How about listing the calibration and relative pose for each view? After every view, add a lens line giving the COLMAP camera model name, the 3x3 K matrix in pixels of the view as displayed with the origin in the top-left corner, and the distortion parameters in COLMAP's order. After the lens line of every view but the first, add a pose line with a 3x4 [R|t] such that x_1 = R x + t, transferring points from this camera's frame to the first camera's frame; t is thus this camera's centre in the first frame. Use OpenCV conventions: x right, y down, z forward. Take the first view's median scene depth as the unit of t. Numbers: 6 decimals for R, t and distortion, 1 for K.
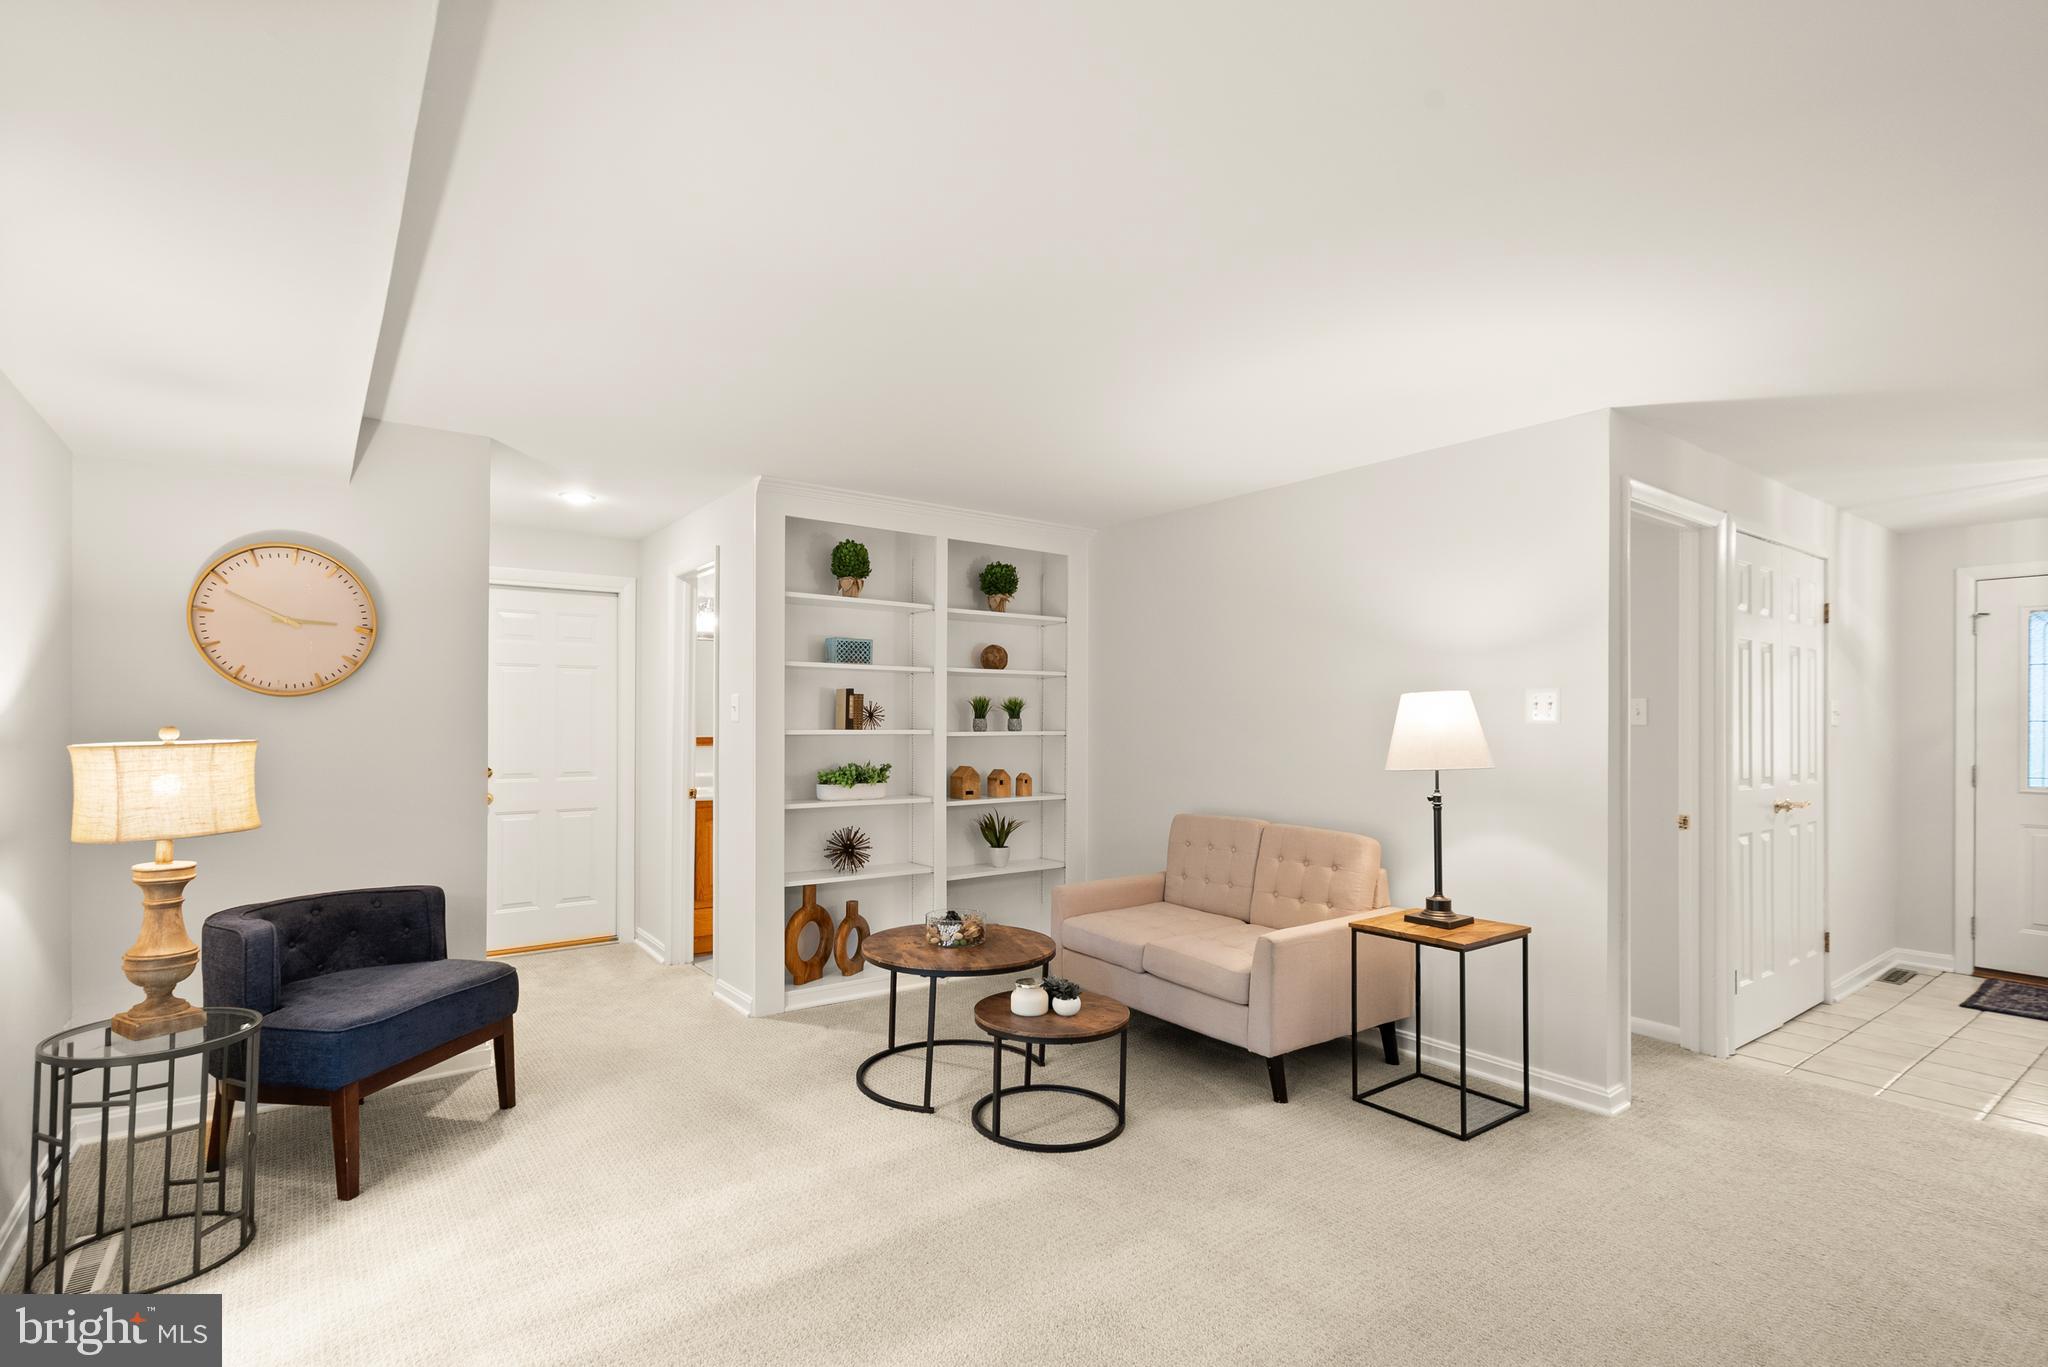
lens RADIAL K [[977.4, 0, 1002.4], [0, 977.4, 696.6], [0, 0, 1]] dist [-0.006469, -0.000218]
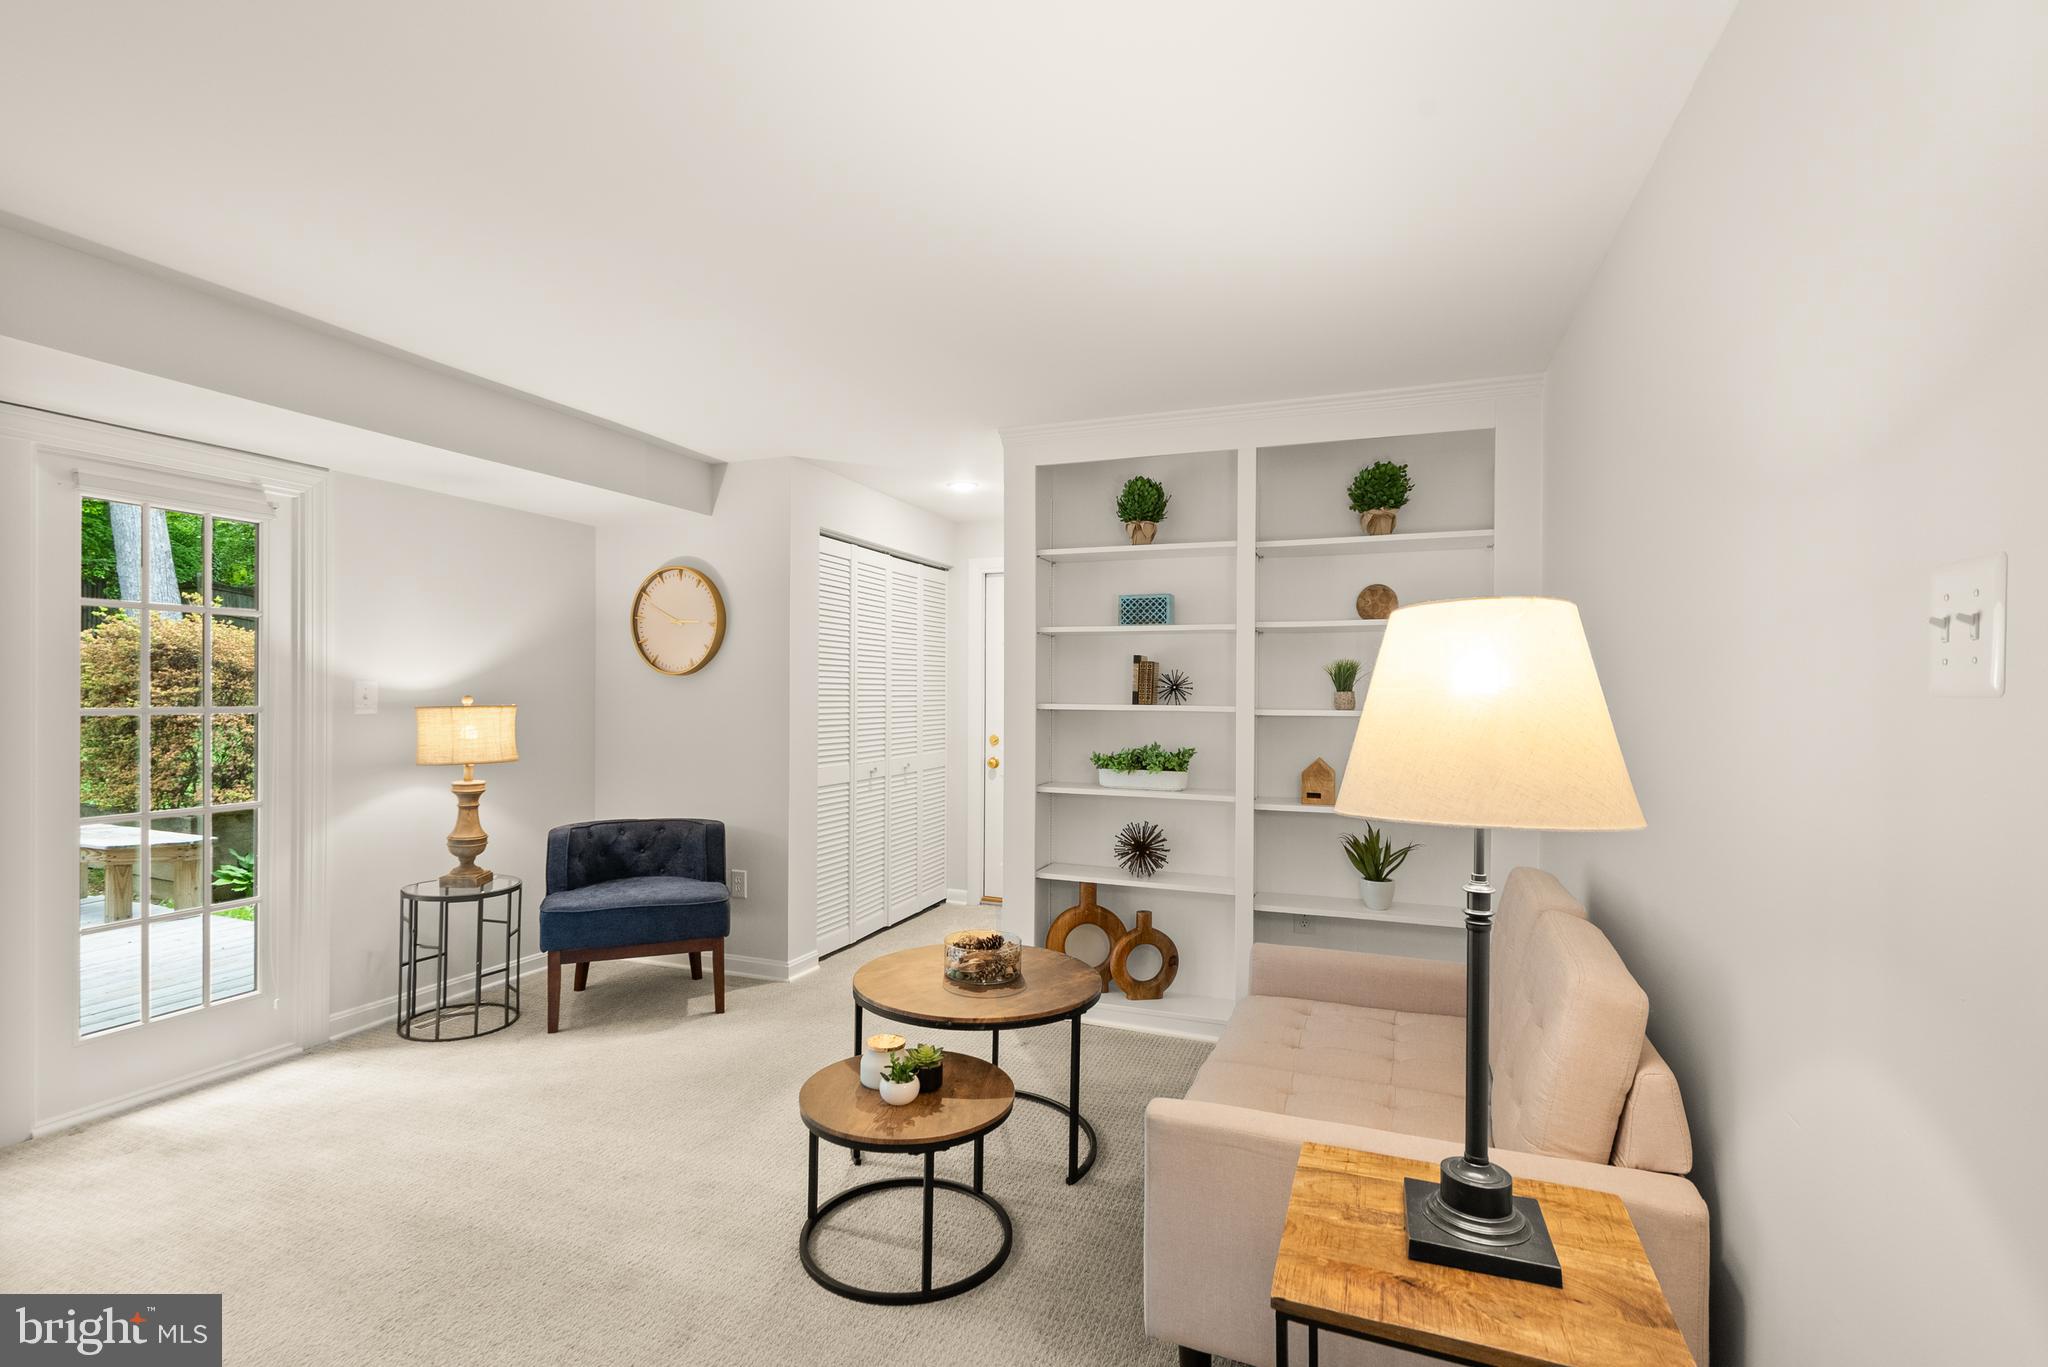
lens RADIAL K [[947.3, 0, 985.6], [0, 947.3, 694.8], [0, 0, 1]] dist [-0.000498, 0.000026]
pose [[0.527495, -0.000251, -0.849558, 0.549080], [0.015763, 0.999831, 0.009493, 0.018683], [0.849412, -0.018399, 0.527410, 0.556721]]
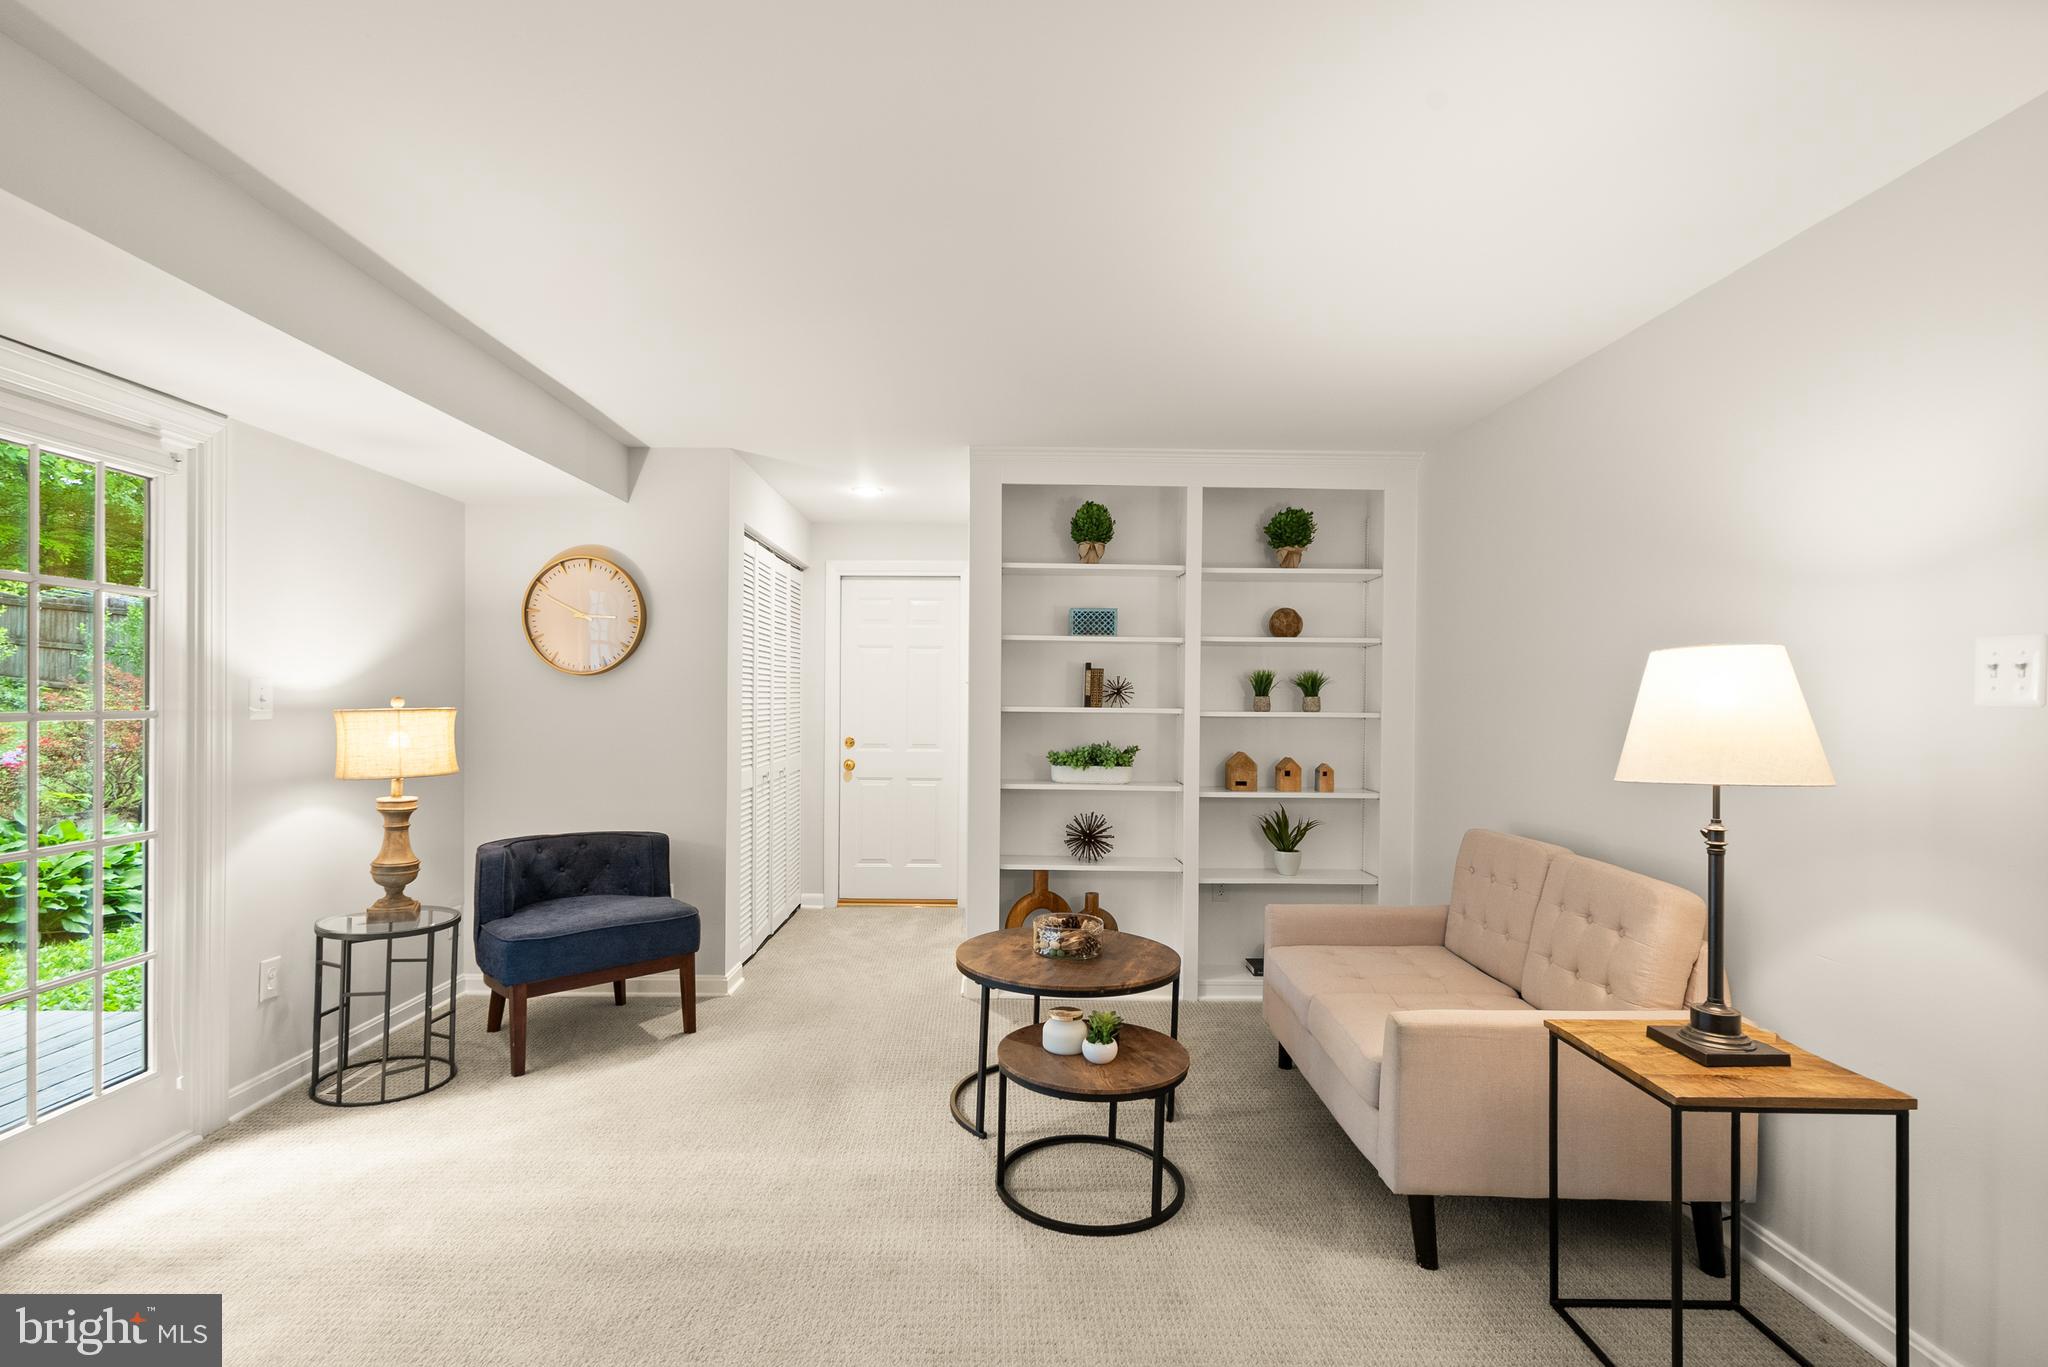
lens RADIAL K [[967.1, 0, 993.0], [0, 967.1, 702.2], [0, 0, 1]] dist [-0.000298, 0.000613]
pose [[0.807011, 0.006700, -0.590498, 0.370340], [0.007301, 0.999746, 0.021322, 0.010473], [0.590491, -0.021519, 0.806757, 0.252007]]
